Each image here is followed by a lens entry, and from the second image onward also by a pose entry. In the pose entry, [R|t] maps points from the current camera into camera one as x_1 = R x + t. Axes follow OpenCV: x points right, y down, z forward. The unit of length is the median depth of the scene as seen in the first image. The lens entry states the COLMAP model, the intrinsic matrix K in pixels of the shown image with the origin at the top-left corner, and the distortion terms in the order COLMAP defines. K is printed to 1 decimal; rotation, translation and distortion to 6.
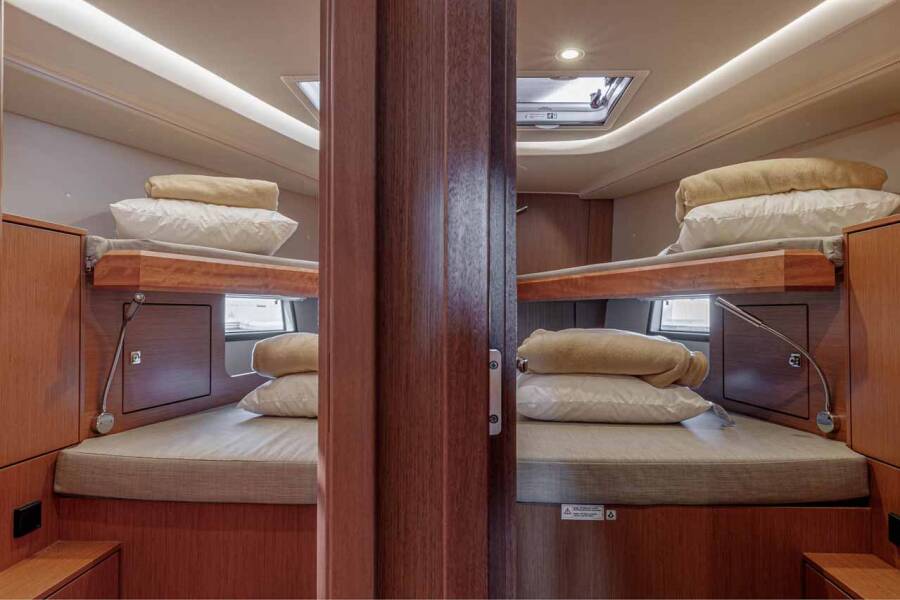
lens RADIAL K [[556.4, 0, 458.4], [0, 556.4, 303.4], [0, 0, 1]] dist [0.000284, 0.002074]
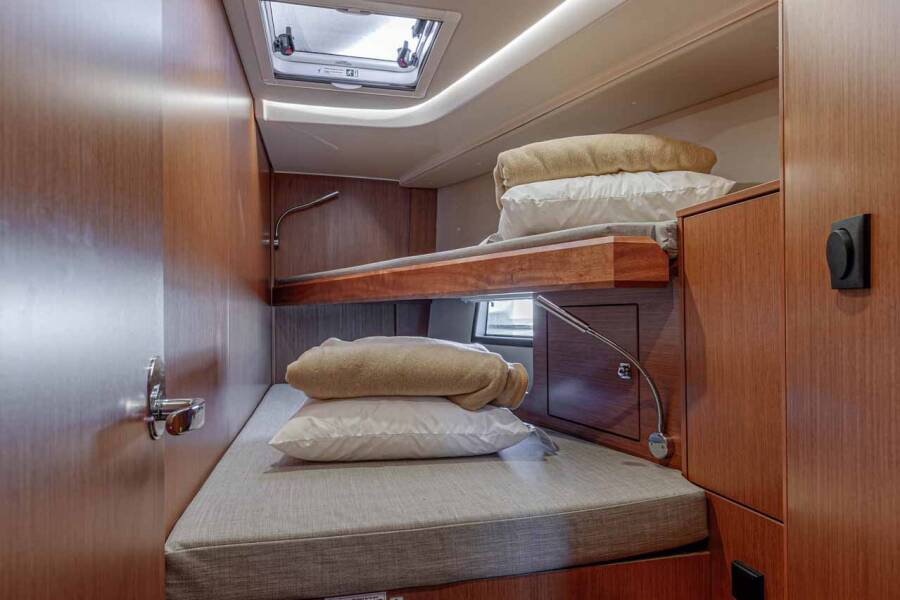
lens RADIAL K [[545.4, 0, 450.9], [0, 545.4, 309.4], [0, 0, 1]] dist [0.001608, -0.000016]
pose [[0.967913, -0.007229, 0.251181, 0.140814], [0.005978, 0.999966, 0.005741, 0.003072], [-0.251214, -0.004055, 0.967923, 0.261636]]
